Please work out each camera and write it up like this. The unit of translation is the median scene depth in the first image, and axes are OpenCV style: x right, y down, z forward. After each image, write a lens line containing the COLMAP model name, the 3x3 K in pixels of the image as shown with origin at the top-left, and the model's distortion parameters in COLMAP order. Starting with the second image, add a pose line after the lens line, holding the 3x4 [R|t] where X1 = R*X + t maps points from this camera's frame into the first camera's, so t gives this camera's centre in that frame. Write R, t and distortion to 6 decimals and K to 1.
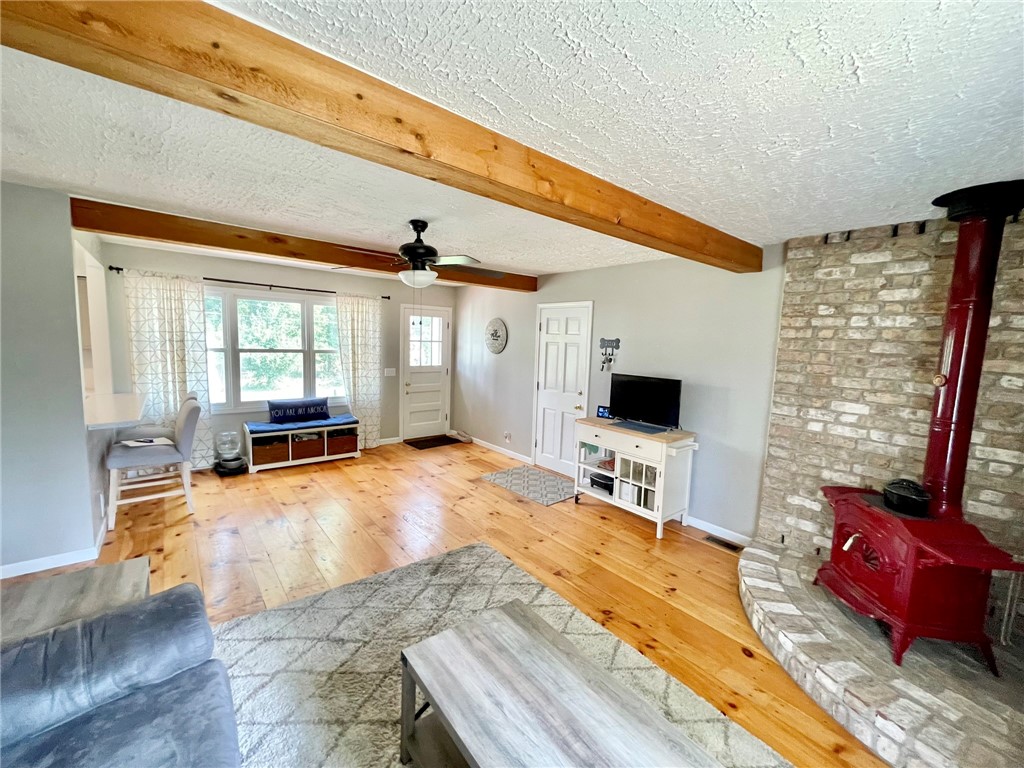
lens RADIAL K [[415.0, 0, 513.0], [0, 415.0, 383.8], [0, 0, 1]] dist [-0.003797, -0.000078]
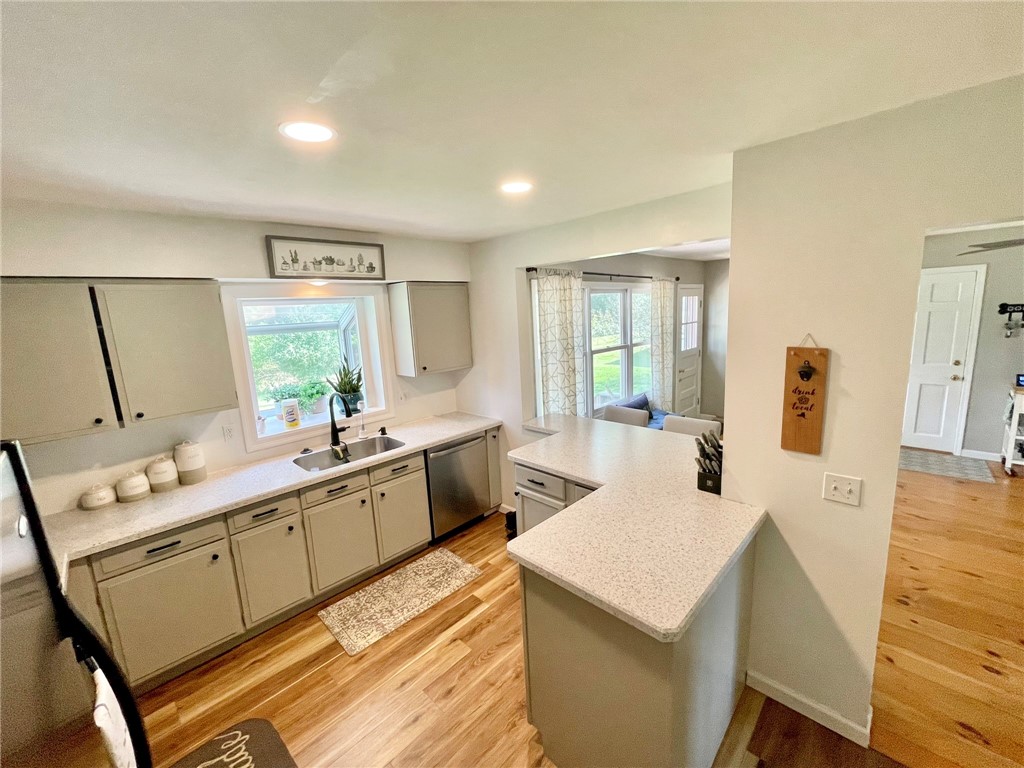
lens RADIAL K [[415.0, 0, 512.9], [0, 415.0, 384.6], [0, 0, 1]] dist [-0.003797, -0.000078]
pose [[0.990622, -0.101897, 0.091025, -0.829015], [0.095743, 0.992969, 0.069606, -0.080895], [-0.097478, -0.060239, 0.993413, 0.131104]]
